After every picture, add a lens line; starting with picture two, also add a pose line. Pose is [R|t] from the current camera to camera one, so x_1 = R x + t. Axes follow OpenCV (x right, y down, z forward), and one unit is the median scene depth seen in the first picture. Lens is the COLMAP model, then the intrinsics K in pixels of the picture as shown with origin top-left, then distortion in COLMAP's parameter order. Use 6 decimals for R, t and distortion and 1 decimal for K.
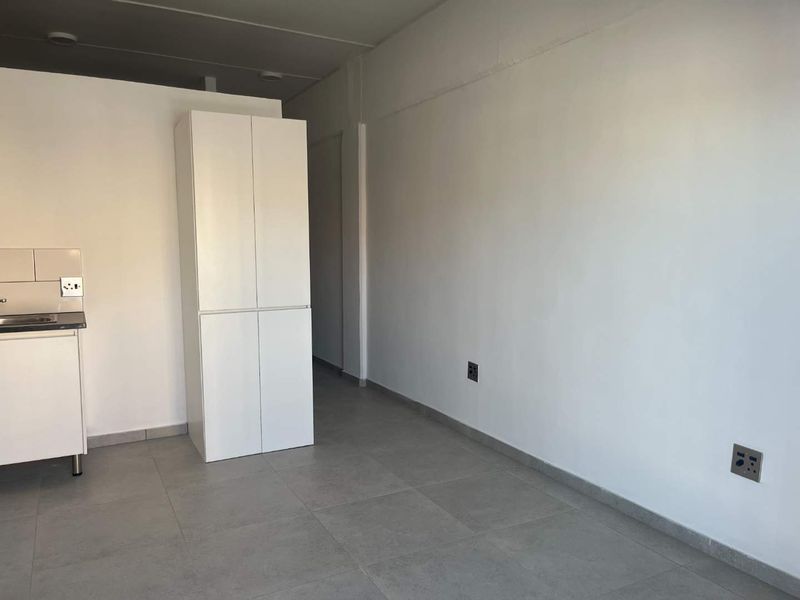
lens RADIAL K [[607.8, 0, 398.4], [0, 607.8, 302.6], [0, 0, 1]] dist [0.064870, -0.084950]
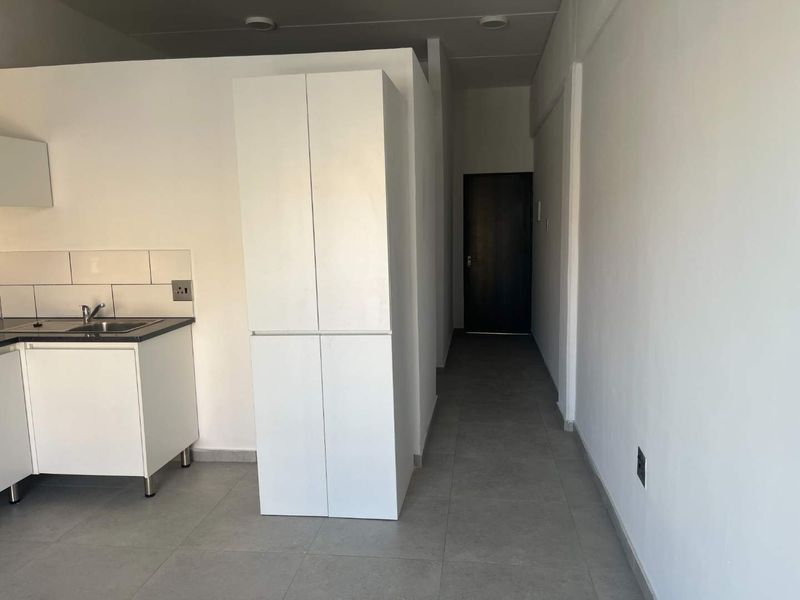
lens RADIAL K [[607.8, 0, 407.3], [0, 607.8, 308.6], [0, 0, 1]] dist [0.064870, -0.084950]
pose [[0.817511, 0.065521, -0.572174, 0.299668], [-0.037053, 0.997433, 0.061277, -0.071953], [0.574720, -0.028894, 0.817840, 0.453433]]
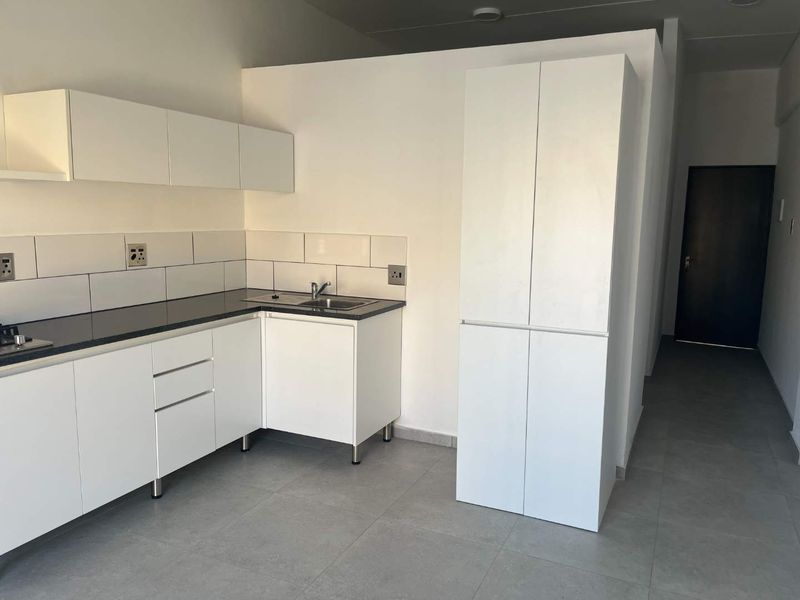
lens RADIAL K [[607.8, 0, 406.3], [0, 607.8, 304.7], [0, 0, 1]] dist [0.064870, -0.084950]
pose [[0.599943, 0.129104, -0.789557, 0.270179], [-0.095470, 0.991395, 0.089565, -0.070924], [0.794326, 0.021645, 0.607106, 0.438663]]
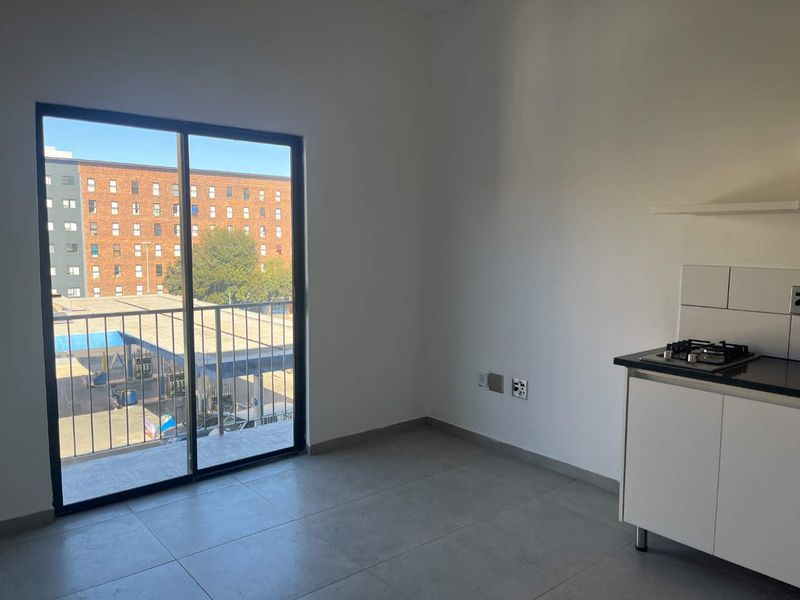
lens RADIAL K [[607.8, 0, 402.4], [0, 607.8, 299.1], [0, 0, 1]] dist [0.064870, -0.084950]
pose [[-0.979540, 0.008173, -0.201082, -0.011427], [-0.031857, 0.980280, 0.195028, -0.131097], [0.198710, 0.197444, -0.959964, 1.102597]]
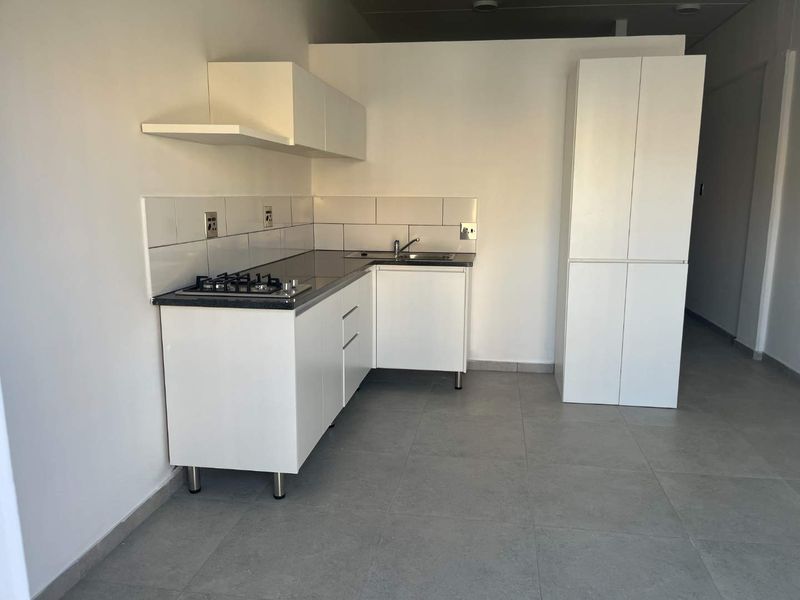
lens RADIAL K [[607.8, 0, 407.0], [0, 607.8, 305.4], [0, 0, 1]] dist [0.064870, -0.084950]
pose [[0.803664, 0.112130, -0.584423, 0.069139], [-0.064578, 0.992721, 0.101664, 0.004865], [0.591568, -0.043963, 0.805055, -0.005051]]
